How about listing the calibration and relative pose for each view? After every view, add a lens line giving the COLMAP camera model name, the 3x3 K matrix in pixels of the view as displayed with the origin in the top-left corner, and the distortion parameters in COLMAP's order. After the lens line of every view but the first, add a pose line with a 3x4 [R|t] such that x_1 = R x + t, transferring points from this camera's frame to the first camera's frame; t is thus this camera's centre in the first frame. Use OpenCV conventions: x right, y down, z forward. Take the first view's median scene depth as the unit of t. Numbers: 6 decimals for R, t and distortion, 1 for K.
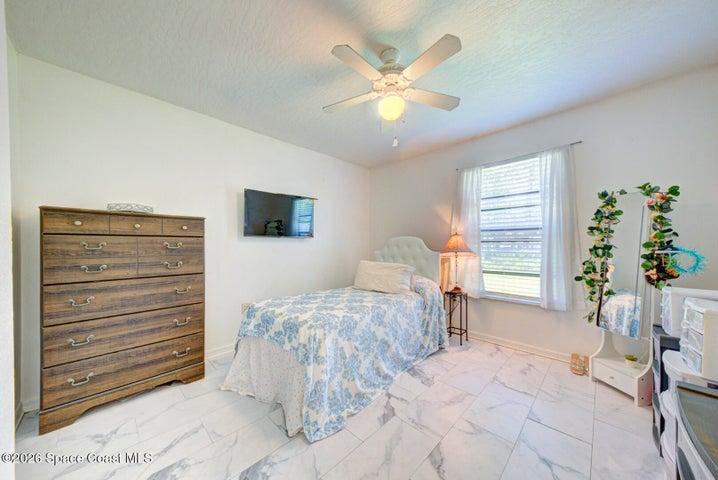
lens RADIAL K [[247.0, 0, 357.5], [0, 247.0, 246.5], [0, 0, 1]] dist [0.031862, -0.007243]
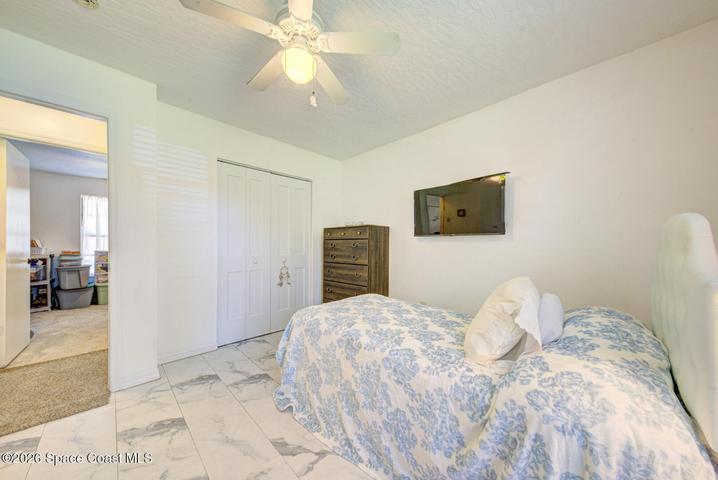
lens RADIAL K [[247.0, 0, 357.5], [0, 247.0, 246.5], [0, 0, 1]] dist [0.031862, -0.007243]
pose [[-0.021541, 0.006689, -0.999746, 0.827777], [-0.006976, 0.999952, 0.006841, -0.005263], [0.999744, 0.007122, -0.021493, 1.092220]]
